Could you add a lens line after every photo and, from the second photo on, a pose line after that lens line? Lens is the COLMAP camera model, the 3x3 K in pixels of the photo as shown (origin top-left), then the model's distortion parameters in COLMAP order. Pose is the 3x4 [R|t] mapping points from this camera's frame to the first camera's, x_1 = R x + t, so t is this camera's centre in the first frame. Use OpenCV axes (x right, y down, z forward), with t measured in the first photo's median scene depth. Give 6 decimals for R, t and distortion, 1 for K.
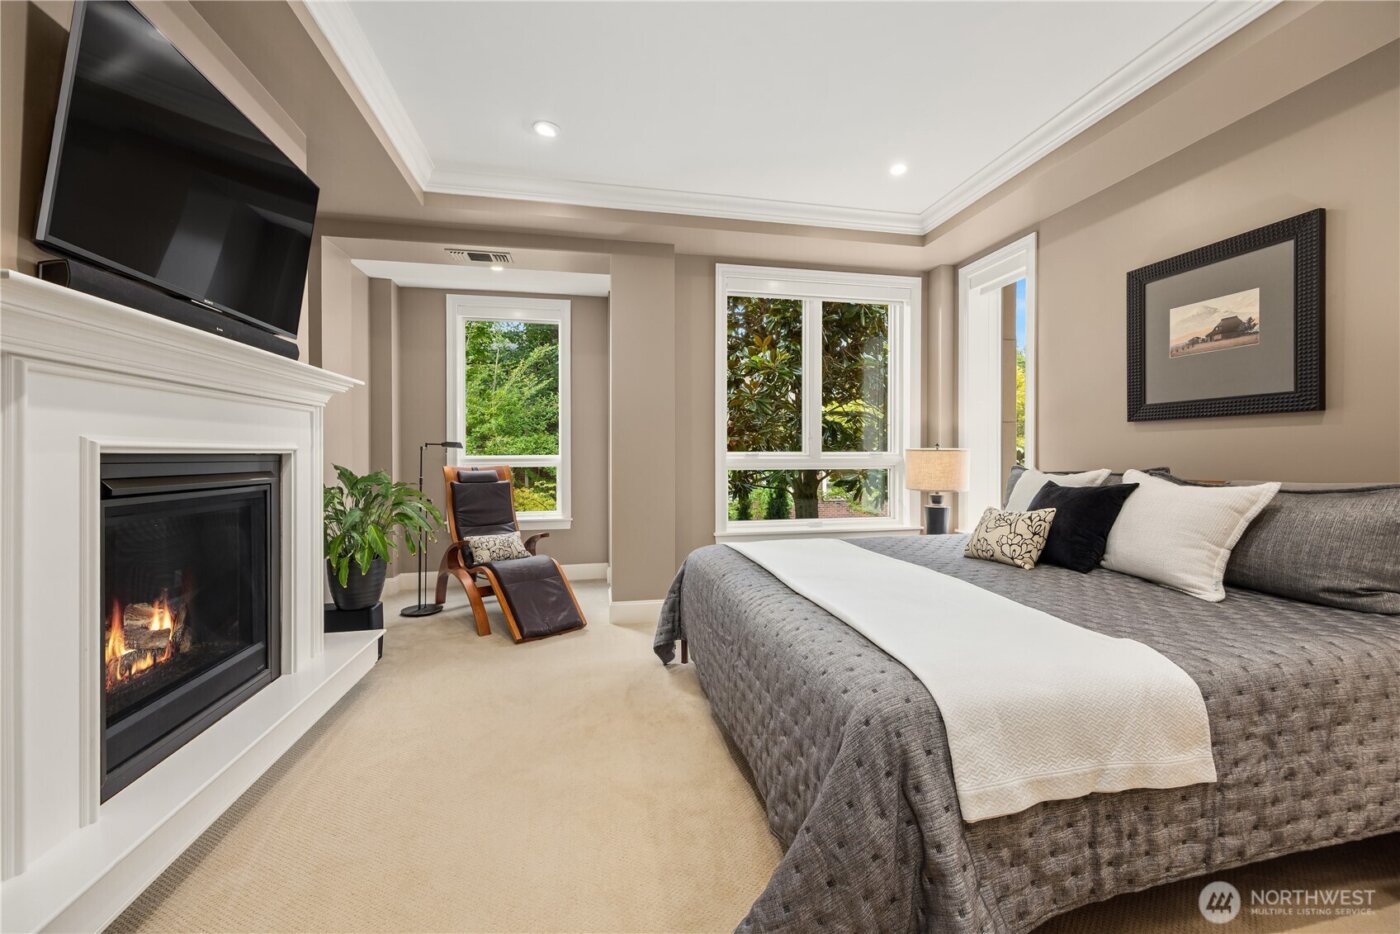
lens RADIAL K [[563.9, 0, 705.9], [0, 563.9, 457.5], [0, 0, 1]] dist [0.002603, -0.000036]
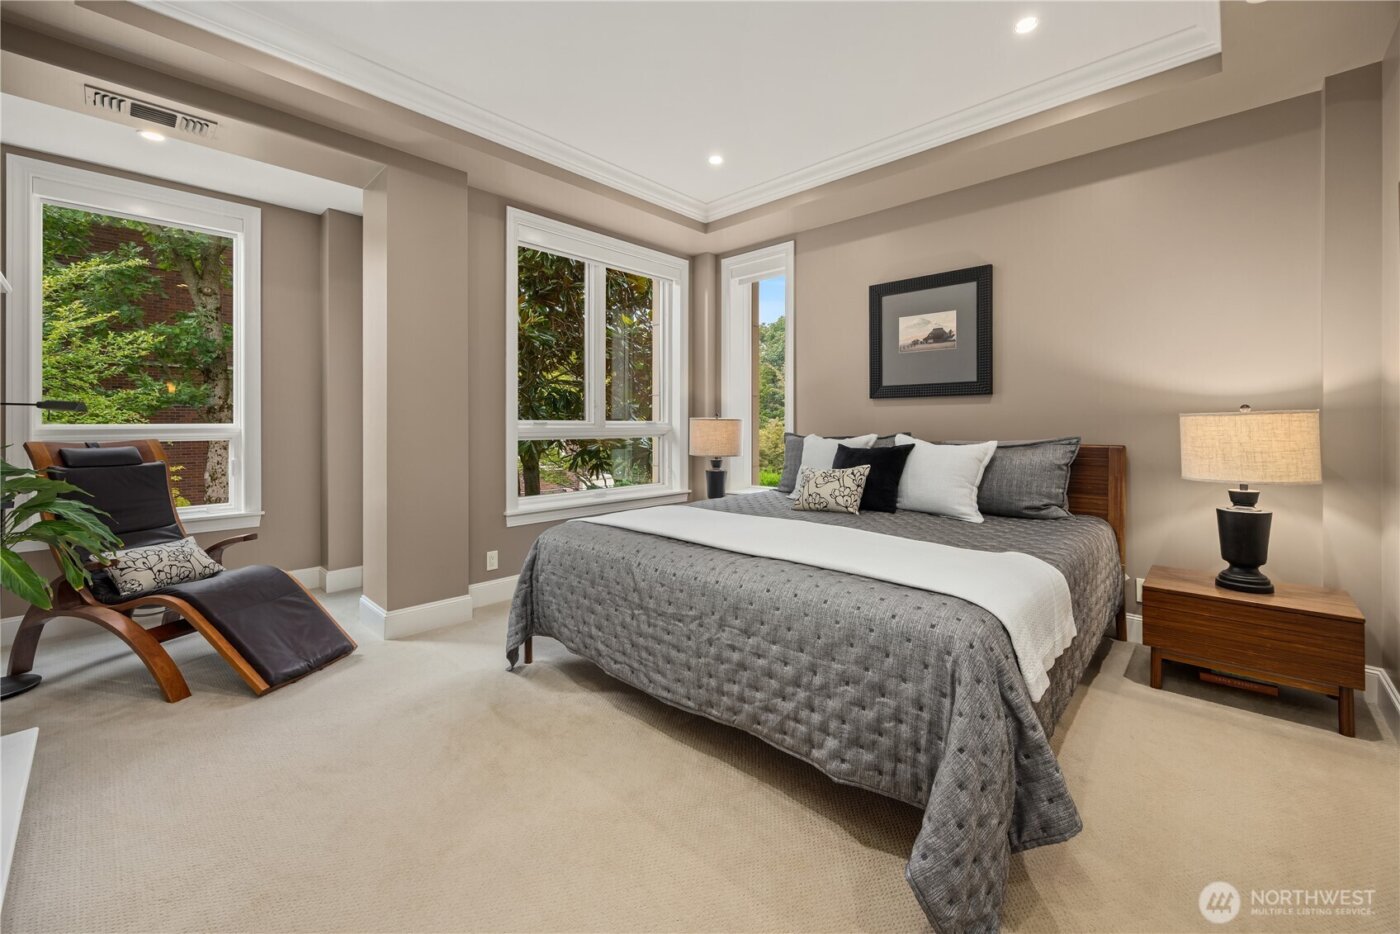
lens RADIAL K [[563.9, 0, 717.1], [0, 563.9, 426.4], [0, 0, 1]] dist [0.002603, -0.000036]
pose [[0.814955, -0.001339, 0.579523, -0.312926], [0.002720, 0.999995, -0.001514, 0.003560], [-0.579518, 0.002810, 0.814954, 0.128539]]
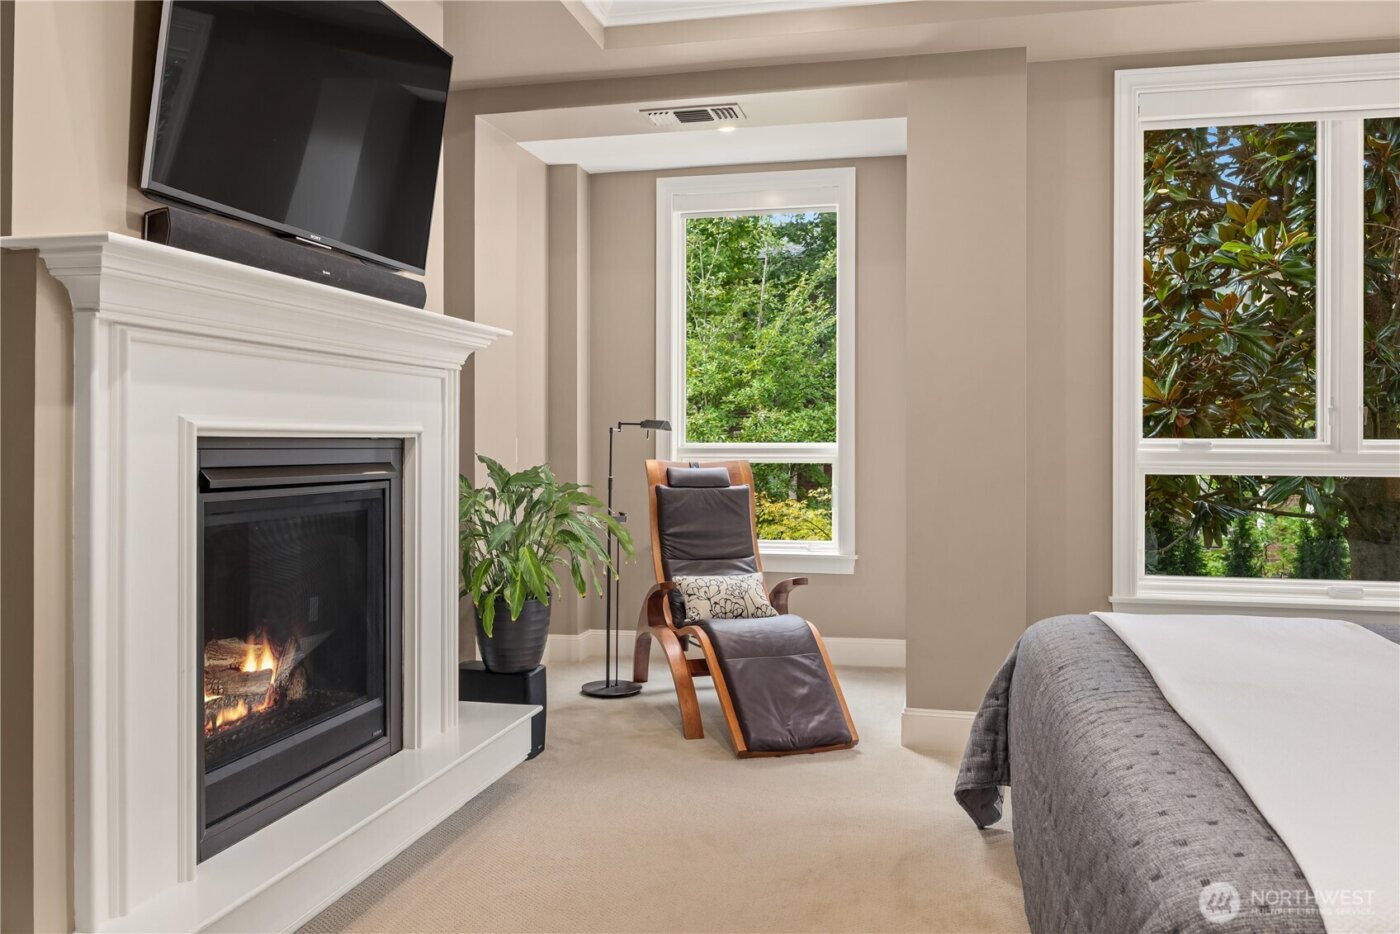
lens RADIAL K [[1067.6, 0, 702.8], [0, 1067.6, 452.3], [0, 0, 1]] dist [-0.011526, 0.005494]
pose [[0.908984, 0.009850, -0.416714, 0.110388], [-0.008265, 0.999950, 0.005607, 0.000511], [0.416749, -0.001653, 0.909020, -0.047257]]
